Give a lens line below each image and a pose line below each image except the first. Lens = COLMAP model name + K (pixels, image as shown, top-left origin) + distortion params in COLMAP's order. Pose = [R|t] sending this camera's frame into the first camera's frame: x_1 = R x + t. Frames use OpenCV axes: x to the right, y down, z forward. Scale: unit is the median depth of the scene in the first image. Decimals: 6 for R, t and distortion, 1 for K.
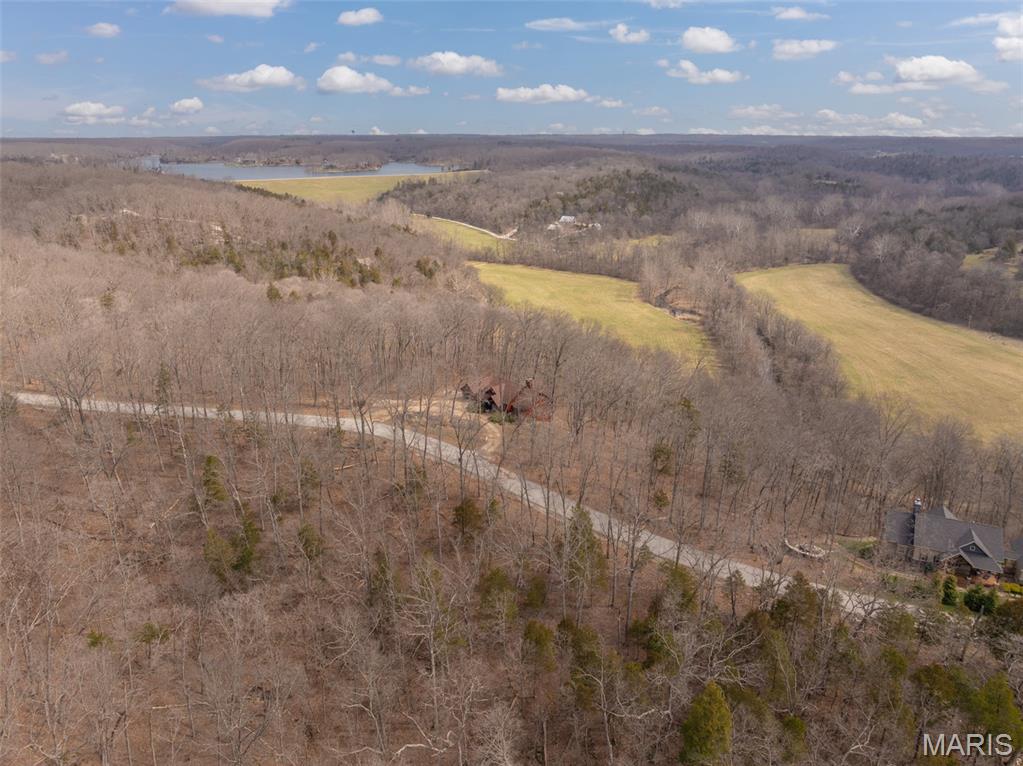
lens RADIAL K [[712.3, 0, 511.5], [0, 712.3, 383.0], [0, 0, 1]] dist [-0.049998, 0.023360]
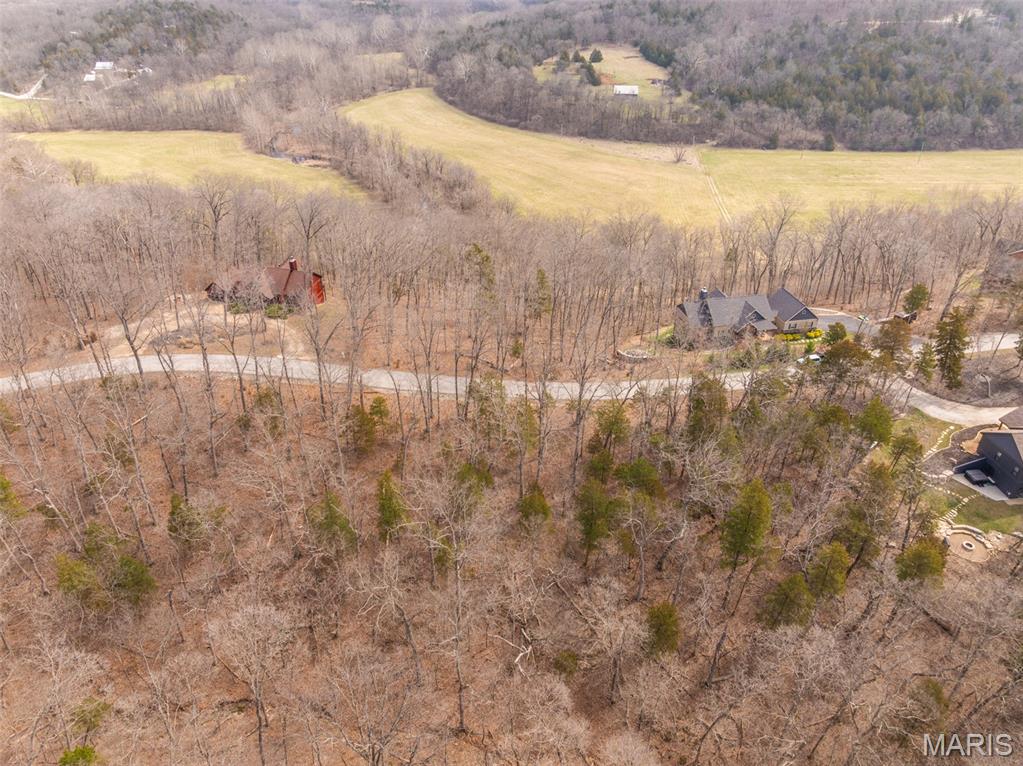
lens RADIAL K [[712.3, 0, 511.5], [0, 712.3, 383.0], [0, 0, 1]] dist [-0.049998, 0.023360]
pose [[0.809591, -0.300975, 0.503961, -0.077902], [0.186721, 0.945995, 0.265007, -0.013501], [-0.556505, -0.120447, 0.822067, 0.042700]]
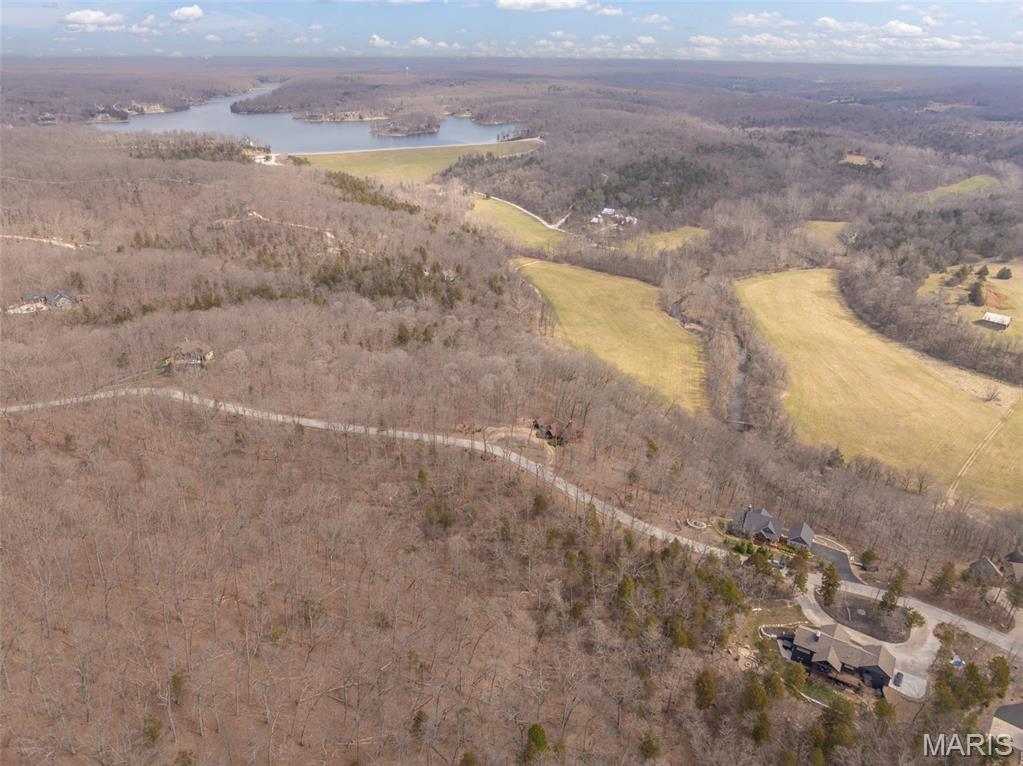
lens RADIAL K [[712.3, 0, 511.5], [0, 712.3, 383.0], [0, 0, 1]] dist [-0.049998, 0.023360]
pose [[0.997908, 0.036320, -0.053477, -0.010427], [-0.030587, 0.994067, 0.104376, -0.092560], [0.056951, -0.102522, 0.993099, -0.262268]]
